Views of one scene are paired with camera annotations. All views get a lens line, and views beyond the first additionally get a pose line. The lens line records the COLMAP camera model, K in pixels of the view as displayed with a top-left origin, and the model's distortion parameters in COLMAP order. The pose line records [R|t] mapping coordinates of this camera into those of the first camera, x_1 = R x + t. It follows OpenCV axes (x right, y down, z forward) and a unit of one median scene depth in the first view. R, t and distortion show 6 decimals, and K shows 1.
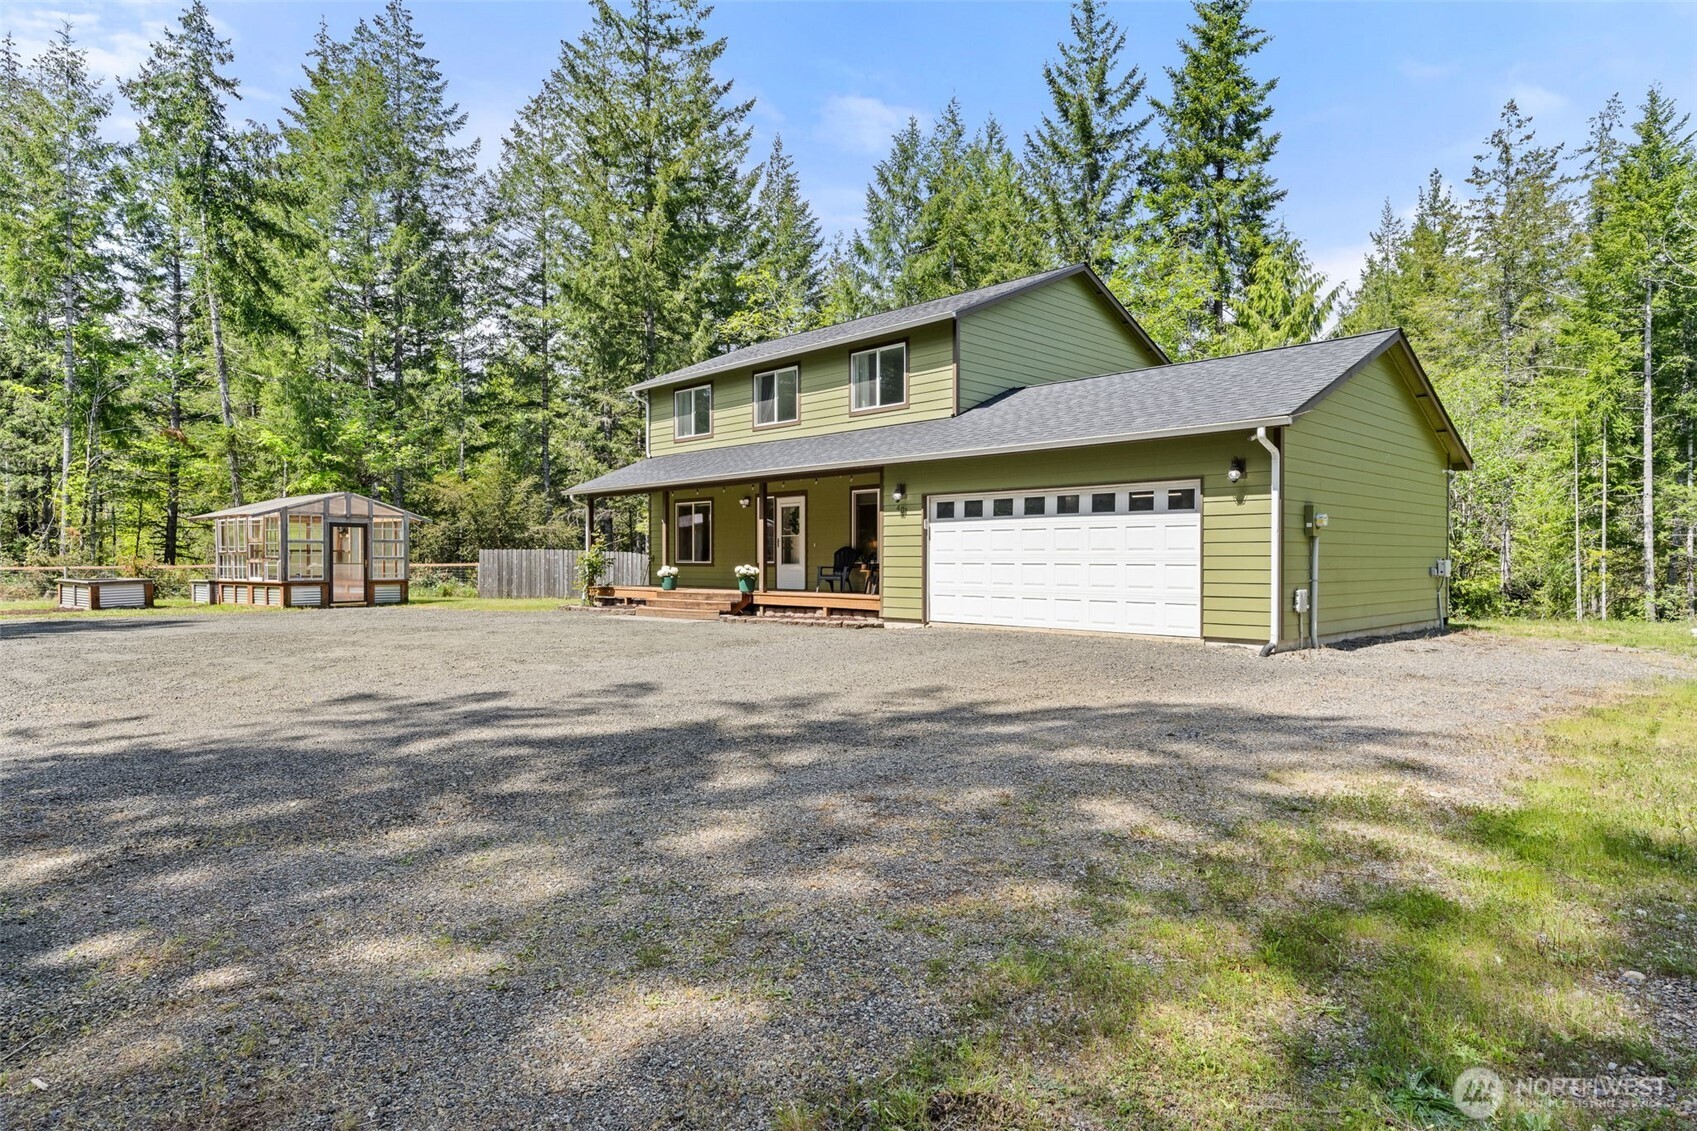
lens RADIAL K [[993.8, 0, 851.6], [0, 993.8, 566.4], [0, 0, 1]] dist [0.020879, -0.000057]
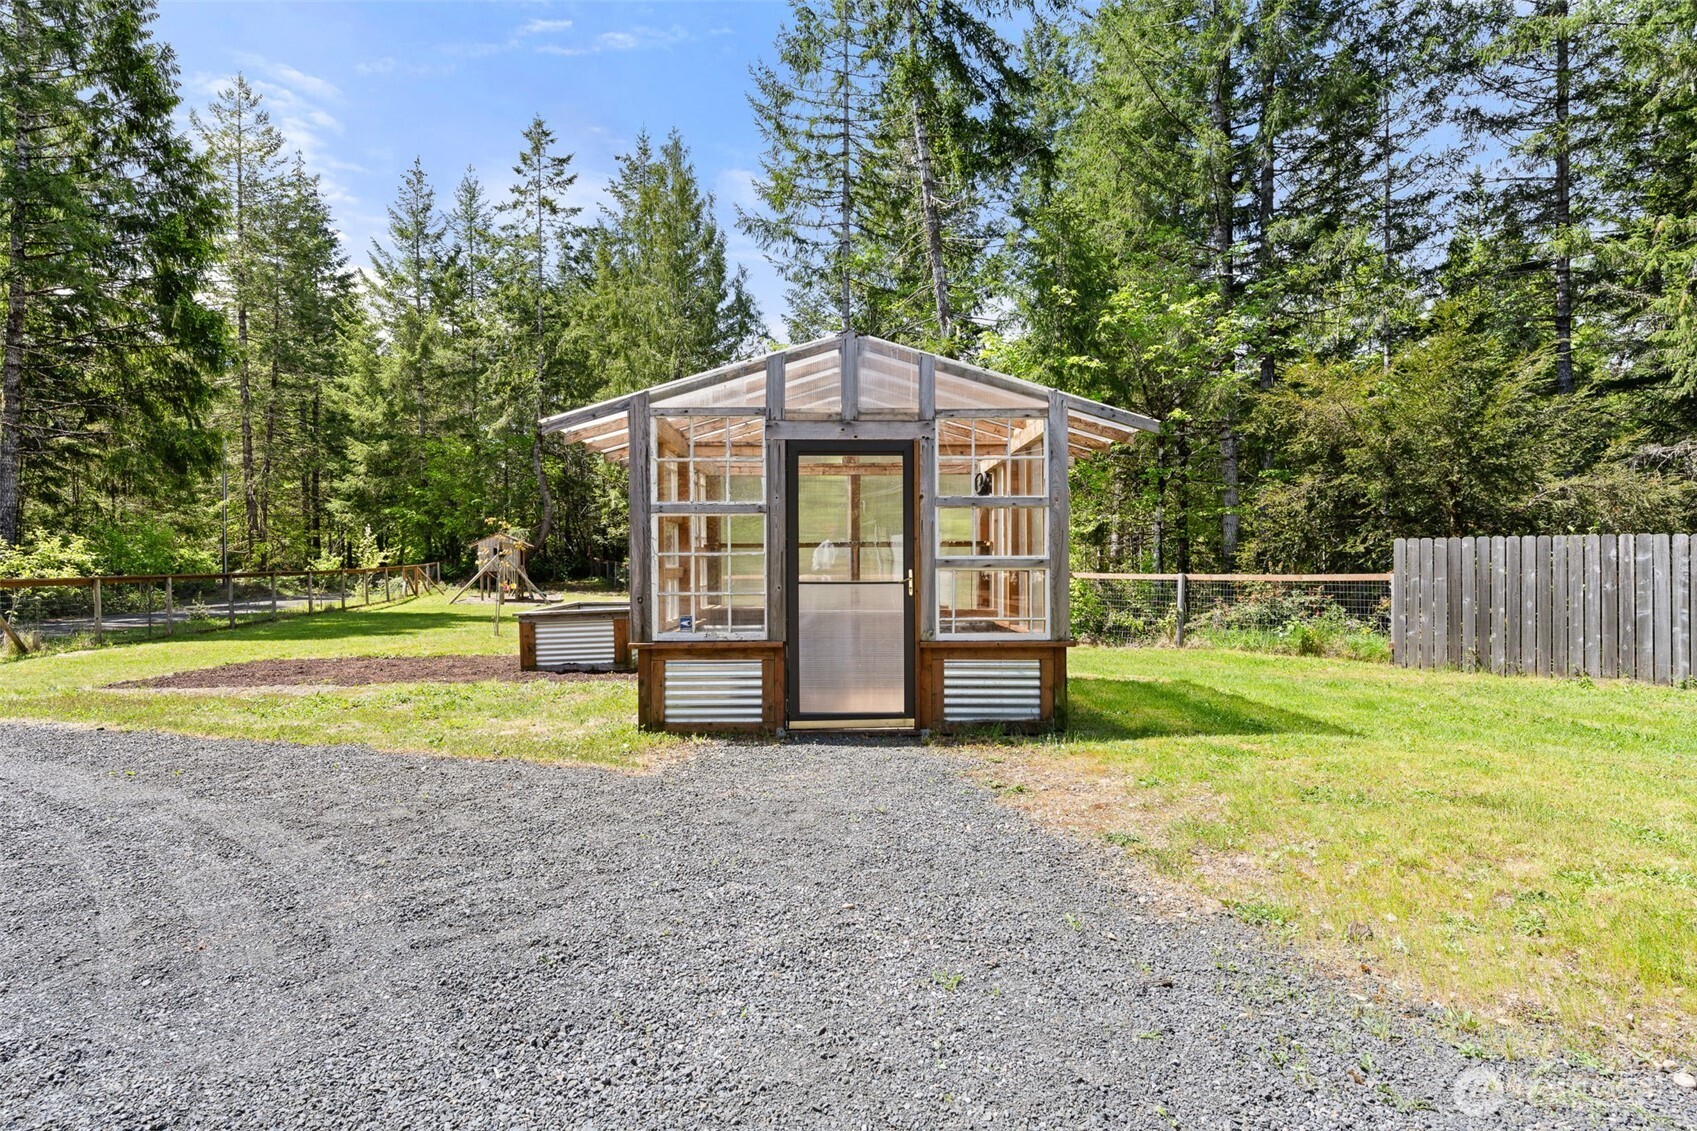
lens RADIAL K [[993.8, 0, 852.8], [0, 993.8, 566.9], [0, 0, 1]] dist [0.020879, -0.000057]
pose [[0.628423, -0.001017, -0.777871, -0.202530], [-0.001109, 0.999997, -0.002204, -0.004918], [0.777871, 0.002247, 0.628420, 0.588806]]
